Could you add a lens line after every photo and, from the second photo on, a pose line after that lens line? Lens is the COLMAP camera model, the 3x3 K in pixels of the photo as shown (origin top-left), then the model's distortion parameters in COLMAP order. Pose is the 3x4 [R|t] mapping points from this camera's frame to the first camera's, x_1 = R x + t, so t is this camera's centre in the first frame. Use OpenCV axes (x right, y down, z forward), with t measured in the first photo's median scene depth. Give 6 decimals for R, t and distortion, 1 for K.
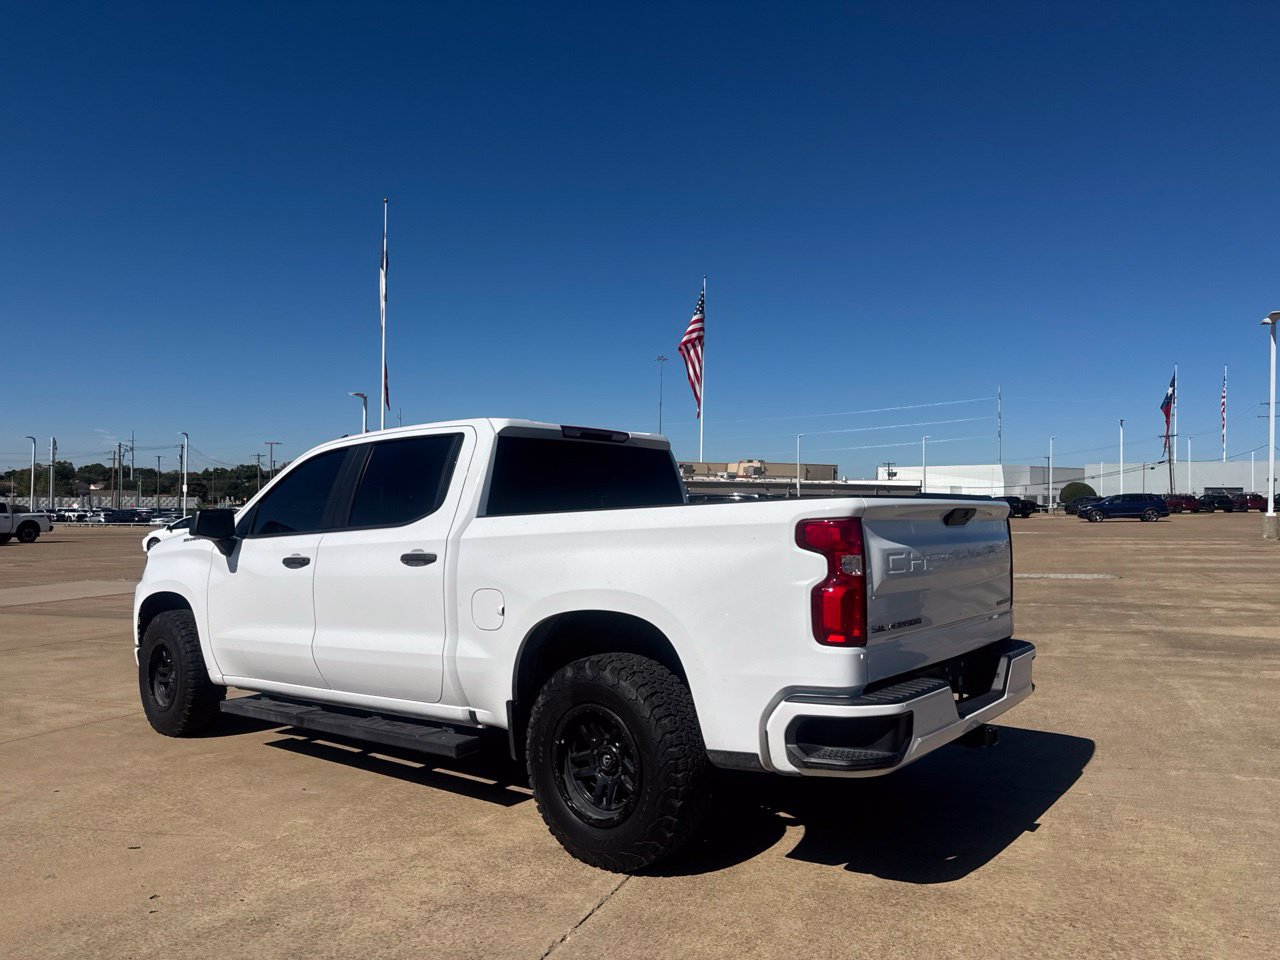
lens RADIAL K [[900.1, 0, 637.4], [0, 900.1, 486.1], [0, 0, 1]] dist [0.071702, -0.091852]
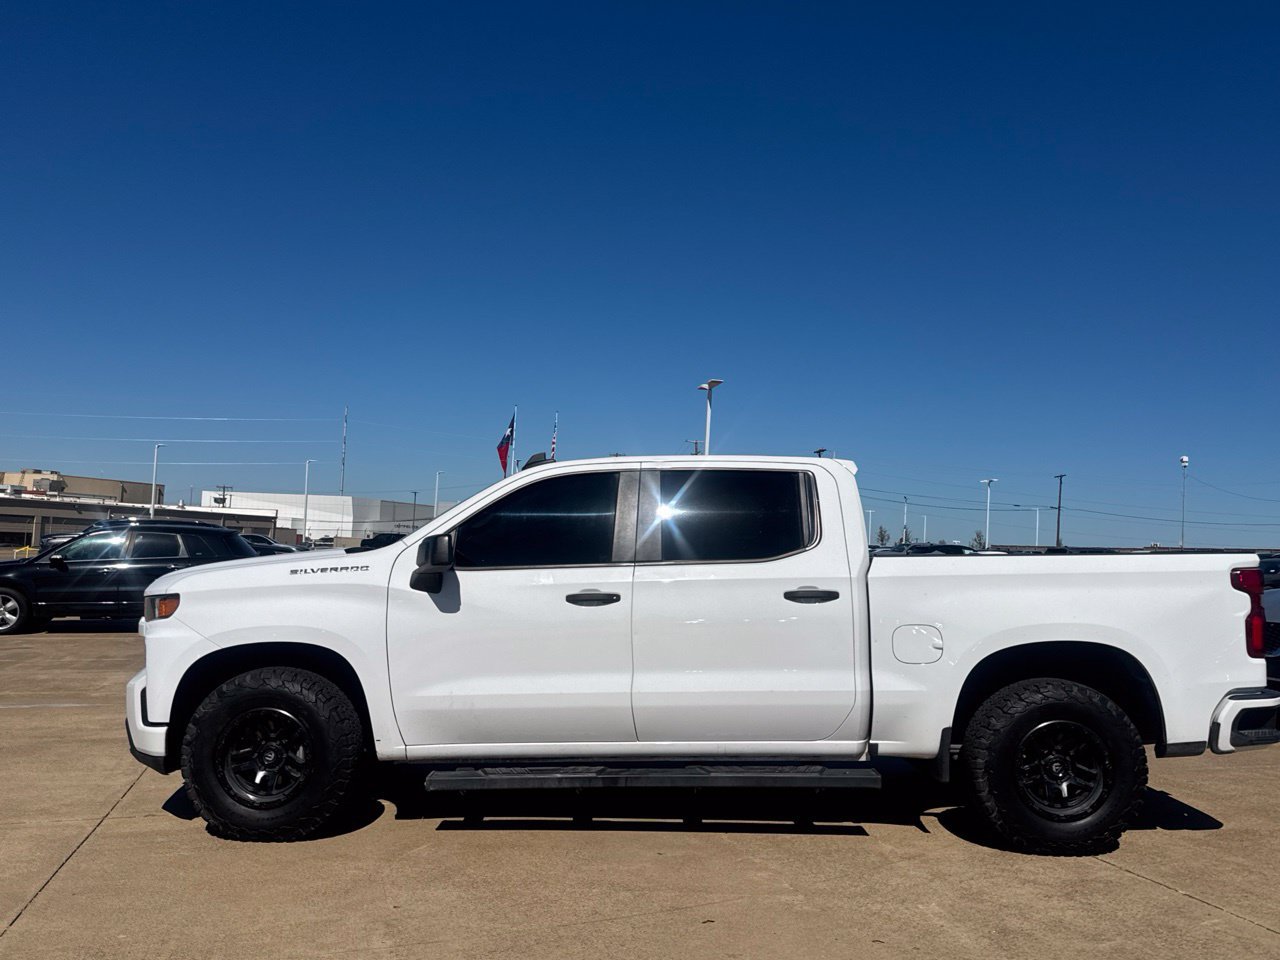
lens RADIAL K [[1065.4, 0, 639.4], [0, 1065.4, 485.8], [0, 0, 1]] dist [0.137639, -0.242534]
pose [[0.781802, 0.066426, 0.619978, -1.171570], [-0.048339, 0.997774, -0.045948, 0.023249], [-0.621650, 0.005953, 0.783273, 0.193775]]
